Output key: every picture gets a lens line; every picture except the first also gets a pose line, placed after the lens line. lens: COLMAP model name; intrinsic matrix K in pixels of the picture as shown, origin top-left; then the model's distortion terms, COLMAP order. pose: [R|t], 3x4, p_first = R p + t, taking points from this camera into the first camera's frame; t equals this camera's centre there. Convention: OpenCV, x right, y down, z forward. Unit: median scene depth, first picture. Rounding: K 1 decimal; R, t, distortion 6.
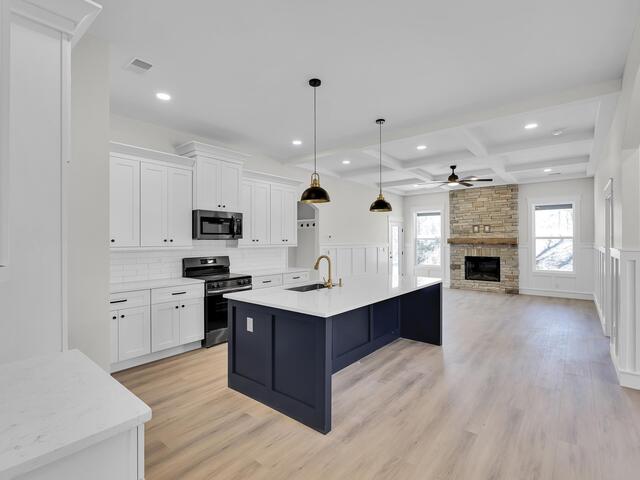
lens RADIAL K [[314.5, 0, 320.0], [0, 314.5, 240.0], [0, 0, 1]] dist [-0.002825, -0.000390]
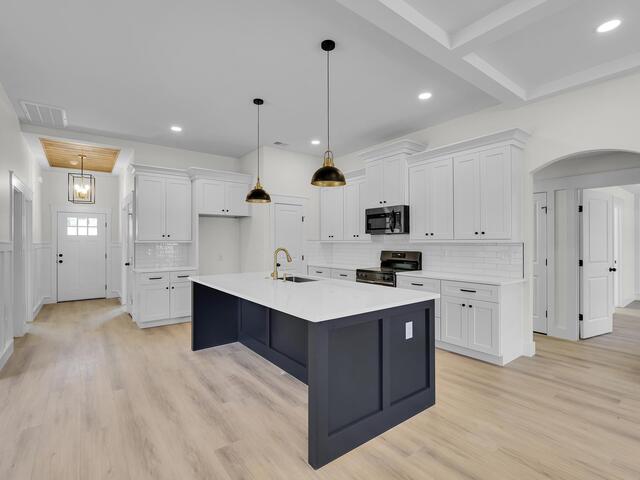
lens RADIAL K [[314.5, 0, 320.0], [0, 314.5, 240.0], [0, 0, 1]] dist [-0.002825, -0.000390]
pose [[-0.234649, -0.001557, -0.972079, 0.421307], [0.008291, 0.999959, -0.003603, 0.011182], [0.972045, -0.008905, -0.234627, 0.581570]]
